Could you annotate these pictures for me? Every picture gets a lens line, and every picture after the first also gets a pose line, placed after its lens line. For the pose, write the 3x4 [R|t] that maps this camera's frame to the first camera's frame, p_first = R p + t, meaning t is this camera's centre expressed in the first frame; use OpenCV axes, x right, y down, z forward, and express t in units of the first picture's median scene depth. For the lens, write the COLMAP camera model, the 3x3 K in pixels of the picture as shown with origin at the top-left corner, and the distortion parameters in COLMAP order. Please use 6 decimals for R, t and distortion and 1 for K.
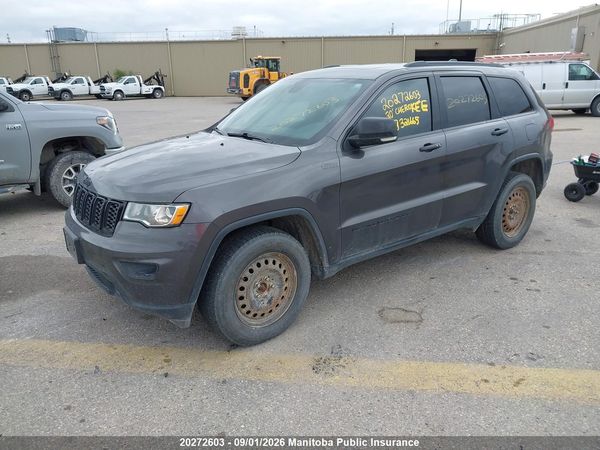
lens RADIAL K [[484.1, 0, 300.0], [0, 484.1, 225.0], [0, 0, 1]] dist [0.019140, -0.001545]
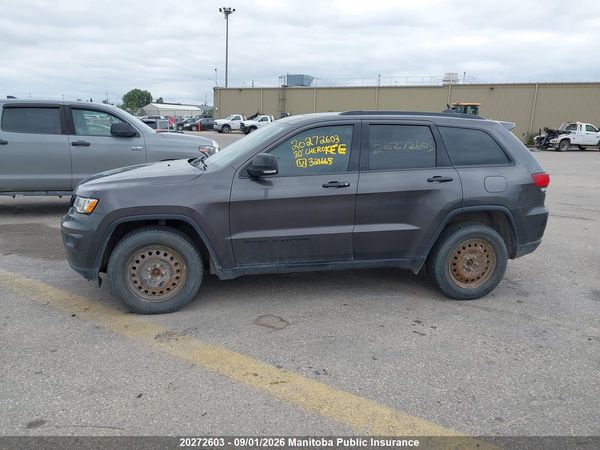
lens RADIAL K [[484.1, 0, 300.0], [0, 484.1, 225.0], [0, 0, 1]] dist [0.019140, -0.001545]
pose [[0.900089, 0.131480, -0.415394, 0.662524], [-0.165472, 0.985106, -0.046745, -0.001317], [0.403061, 0.110811, 0.908440, -0.051180]]
